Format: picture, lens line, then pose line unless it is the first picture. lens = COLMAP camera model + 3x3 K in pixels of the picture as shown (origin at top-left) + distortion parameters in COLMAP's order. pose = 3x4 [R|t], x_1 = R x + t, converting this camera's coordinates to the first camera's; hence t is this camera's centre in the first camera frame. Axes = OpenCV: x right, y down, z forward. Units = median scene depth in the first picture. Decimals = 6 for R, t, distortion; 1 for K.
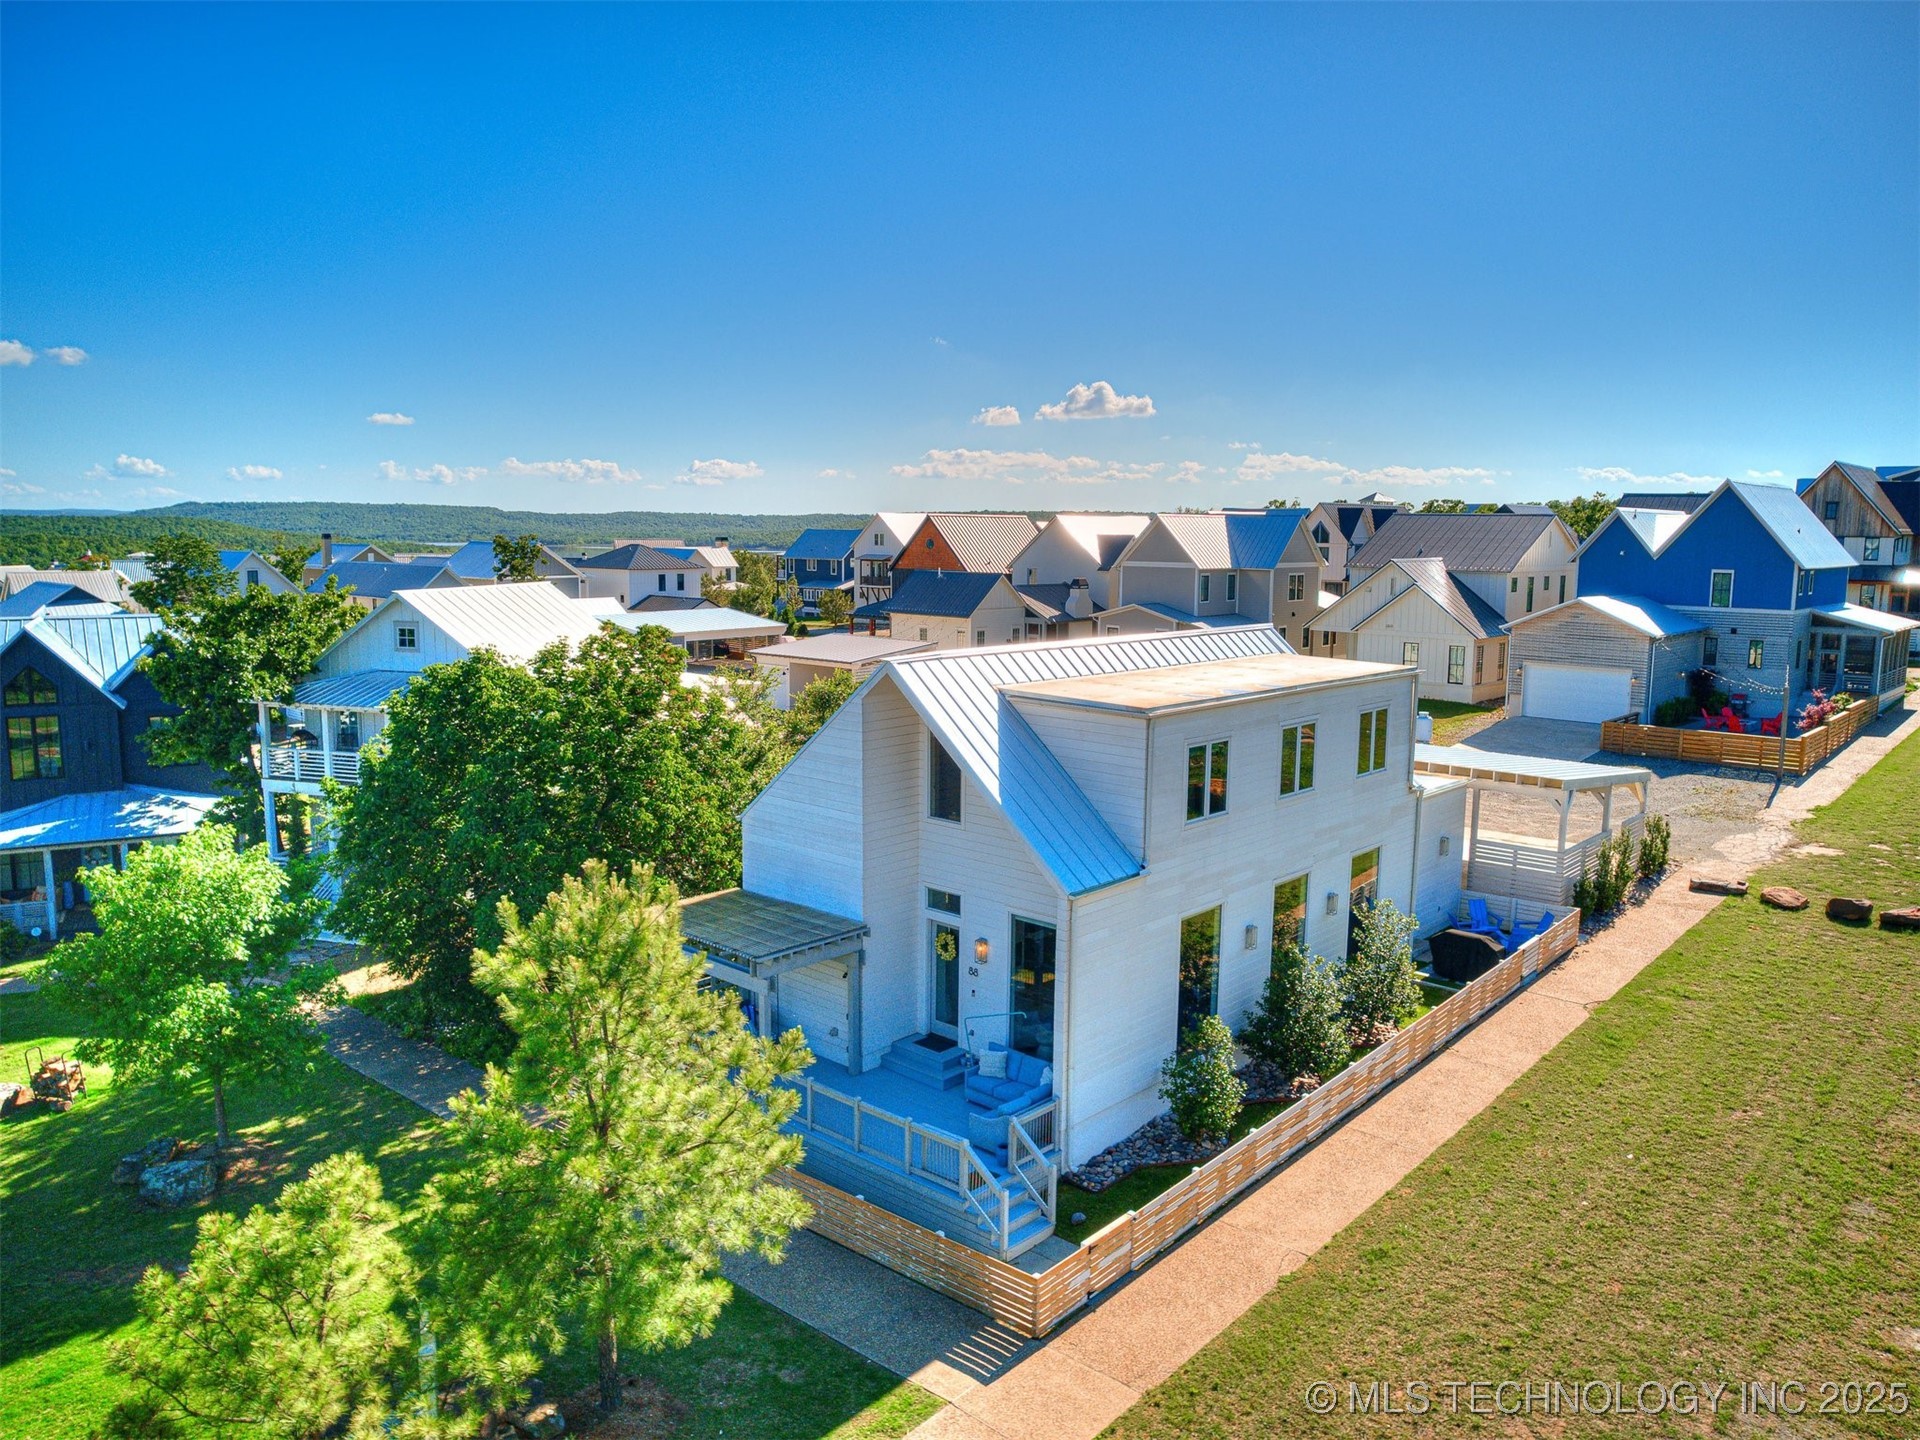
lens RADIAL K [[1377.4, 0, 964.0], [0, 1377.4, 714.9], [0, 0, 1]] dist [-0.061155, 0.041305]
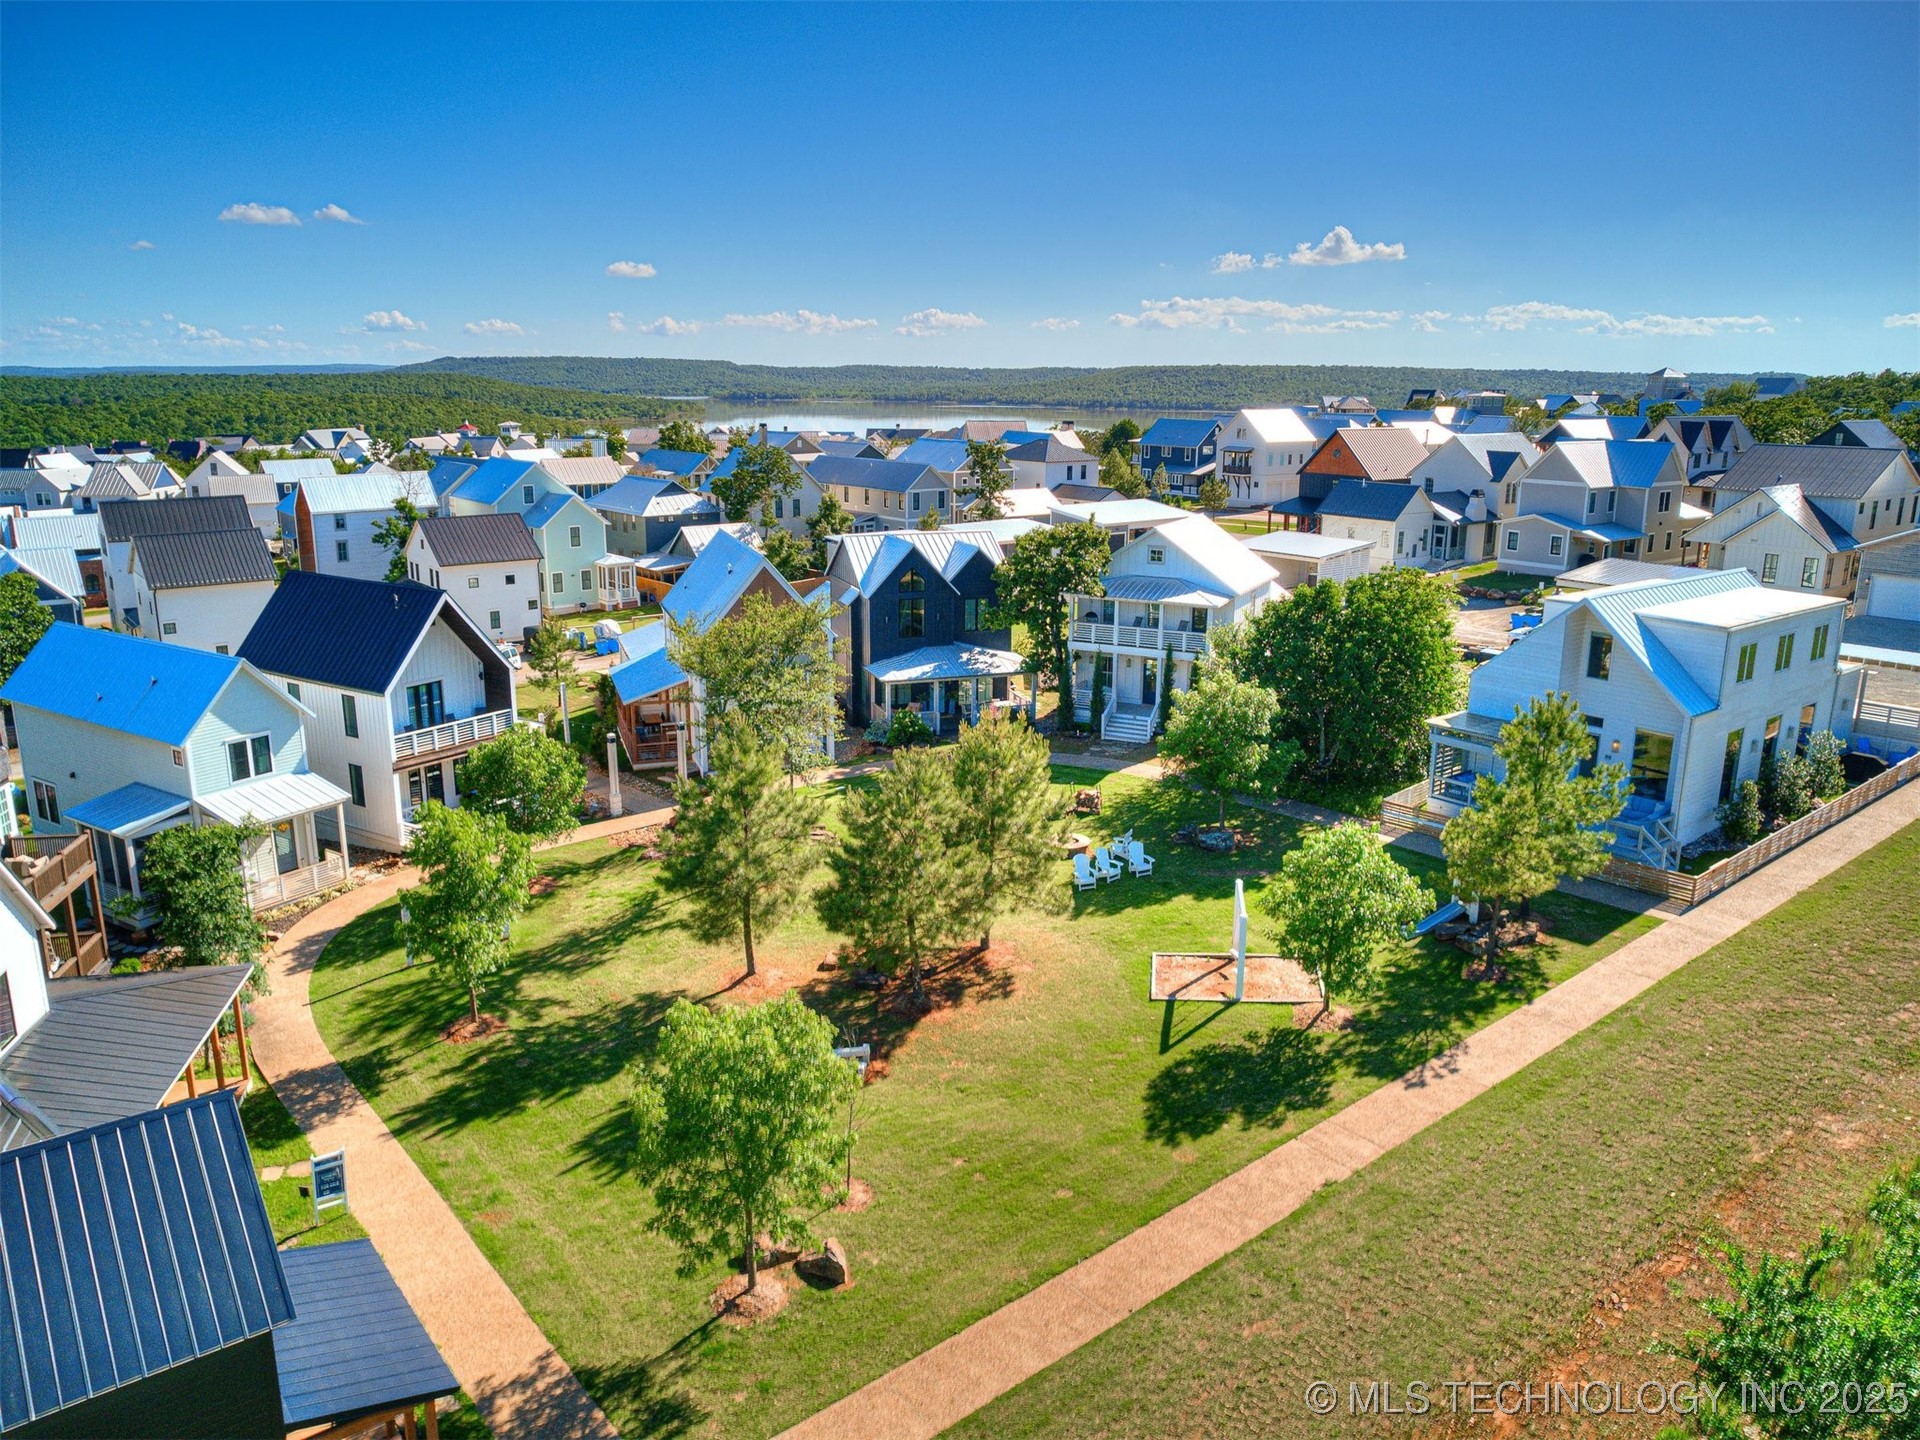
lens RADIAL K [[1377.4, 0, 964.0], [0, 1377.4, 714.9], [0, 0, 1]] dist [-0.061155, 0.041305]
pose [[0.987517, 0.035870, -0.153374, -0.513508], [-0.019725, 0.994222, 0.105519, -0.049797], [0.156273, -0.101176, 0.982518, -0.883025]]
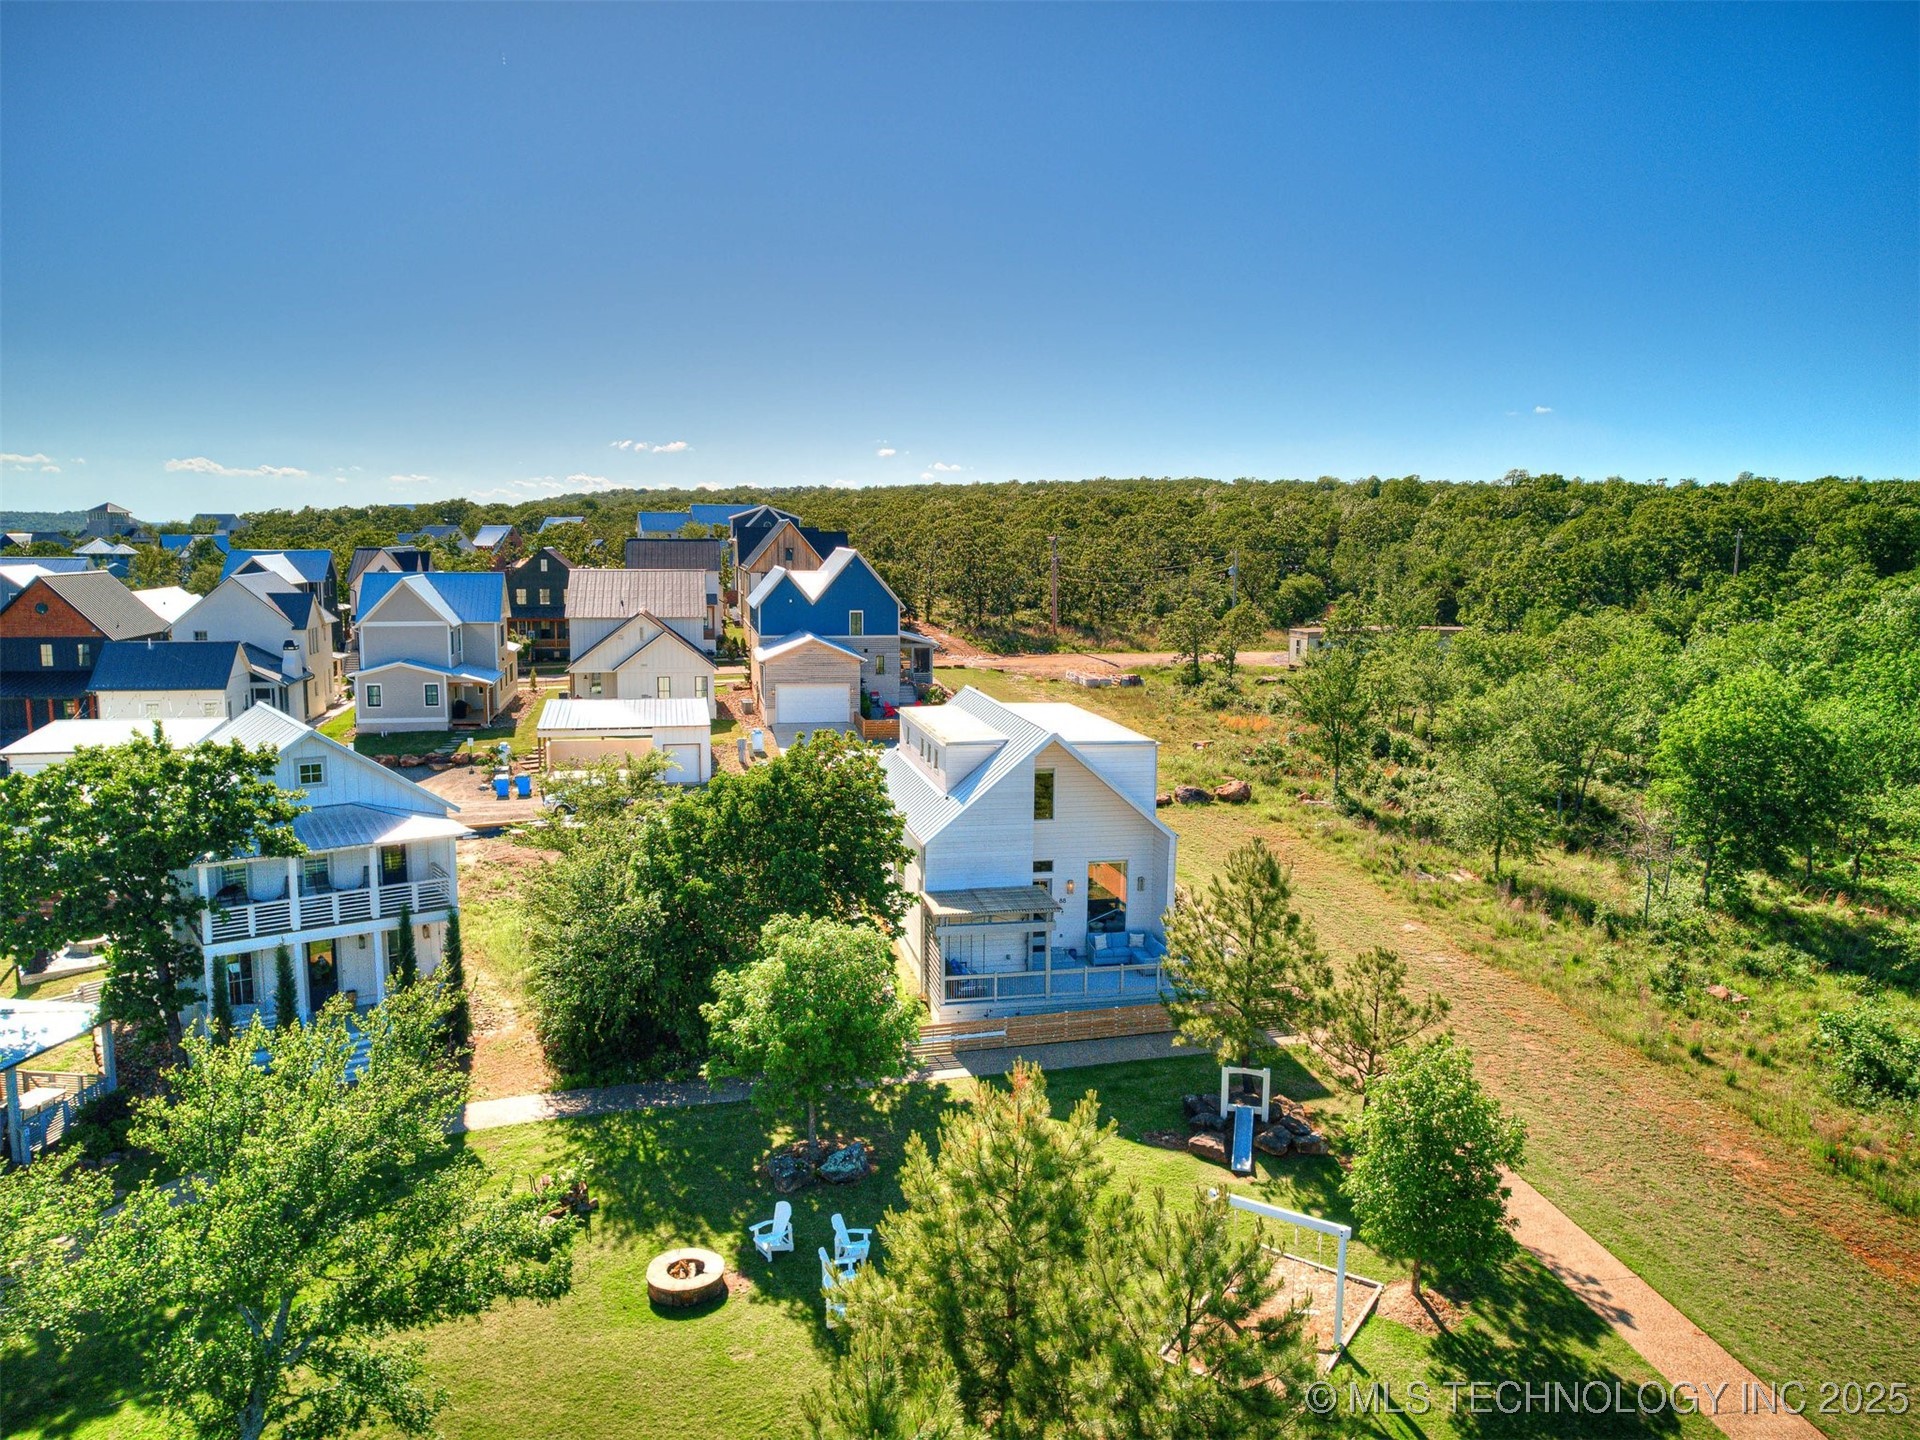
lens RADIAL K [[1377.4, 0, 964.0], [0, 1377.4, 714.9], [0, 0, 1]] dist [-0.061155, 0.041305]
pose [[0.583153, -0.110394, 0.804827, -1.263026], [0.105829, 0.992604, 0.059471, -0.147272], [-0.805440, 0.050493, 0.590523, 0.032760]]
